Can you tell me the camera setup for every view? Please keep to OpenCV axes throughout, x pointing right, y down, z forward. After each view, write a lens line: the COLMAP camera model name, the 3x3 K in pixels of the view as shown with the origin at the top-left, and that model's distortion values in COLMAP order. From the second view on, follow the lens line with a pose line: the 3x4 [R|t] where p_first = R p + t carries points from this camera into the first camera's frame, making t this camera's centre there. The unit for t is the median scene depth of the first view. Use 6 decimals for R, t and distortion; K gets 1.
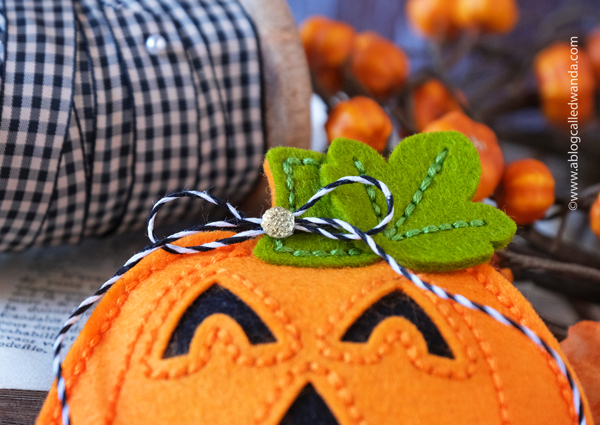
lens RADIAL K [[3450.4, 0, 300.0], [0, 3450.4, 212.5], [0, 0, 1]] dist [-0.388149, -16.427711]
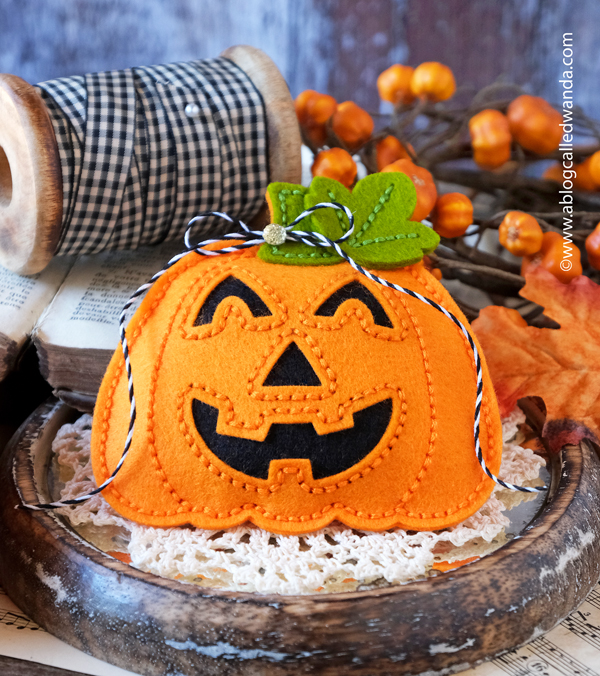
lens RADIAL K [[3477.6, 0, 300.0], [0, 3477.6, 338.0], [0, 0, 1]] dist [-0.182403, -9.220573]
pose [[0.999818, 0.007410, -0.017570, 0.029049], [-0.006982, 0.999680, 0.024328, 0.010364], [0.017745, -0.024201, 0.999550, -0.443530]]
